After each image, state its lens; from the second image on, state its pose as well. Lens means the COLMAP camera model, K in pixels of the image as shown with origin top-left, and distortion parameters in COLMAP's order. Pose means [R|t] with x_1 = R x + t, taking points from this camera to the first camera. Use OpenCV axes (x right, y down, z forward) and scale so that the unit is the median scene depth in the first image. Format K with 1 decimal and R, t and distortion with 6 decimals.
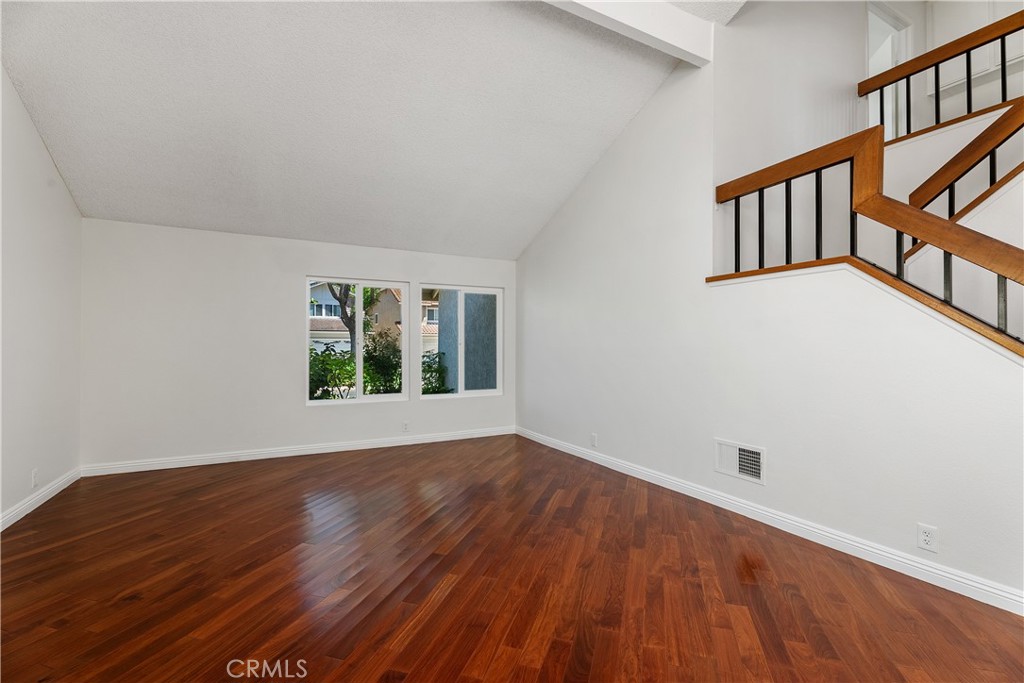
lens RADIAL K [[456.0, 0, 512.7], [0, 456.0, 345.7], [0, 0, 1]] dist [0.001938, -0.001092]
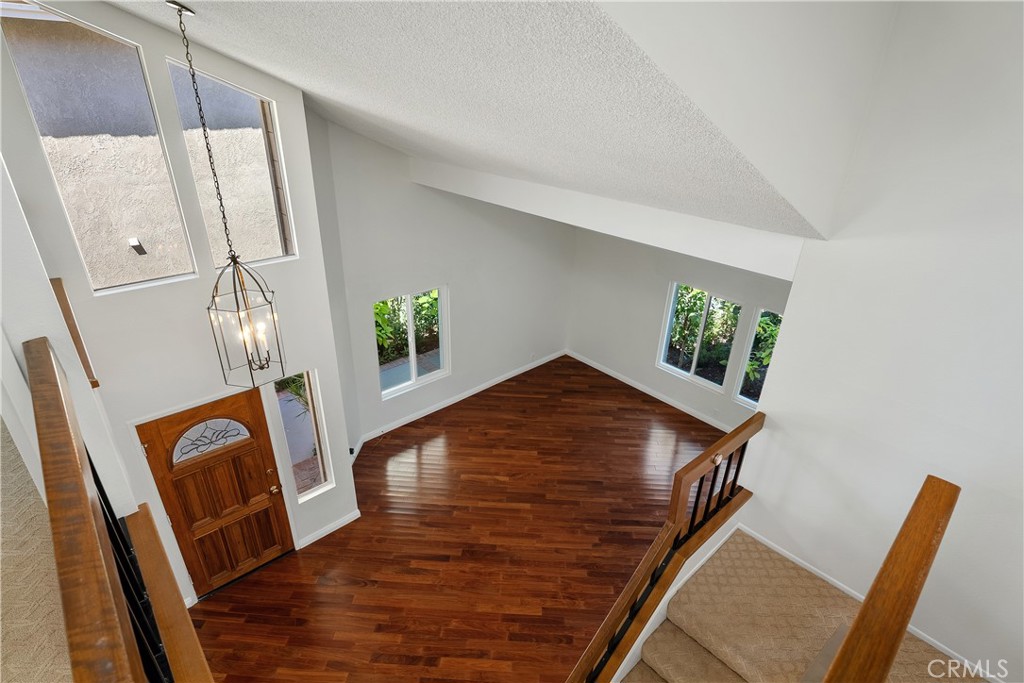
lens RADIAL K [[515.1, 0, 512.0], [0, 515.1, 341.5], [0, 0, 1]] dist [-0.000105, 0.000001]
pose [[0.249146, 0.432000, -0.866777, 1.611116], [-0.029924, 0.898006, 0.438964, -1.272405], [0.968004, -0.083429, 0.236662, 0.352388]]
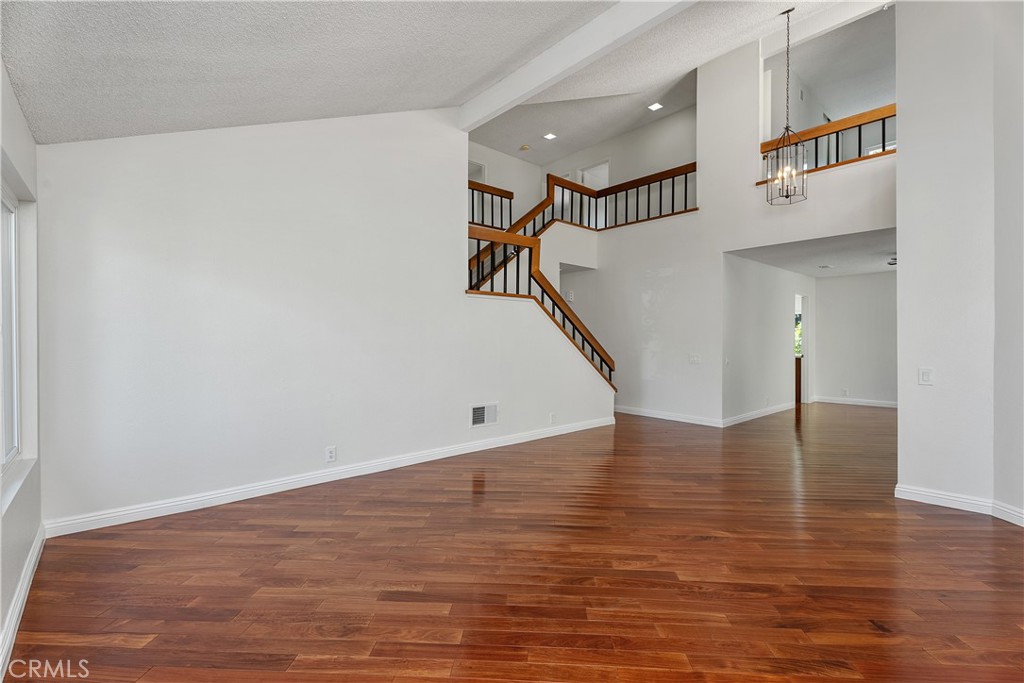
lens RADIAL K [[456.0, 0, 512.7], [0, 456.0, 345.7], [0, 0, 1]] dist [0.001938, -0.001092]
pose [[-0.233367, -0.015160, 0.972271, -1.294054], [0.001306, 0.999873, 0.015904, -0.006203], [-0.972388, 0.004982, -0.233317, 1.619110]]
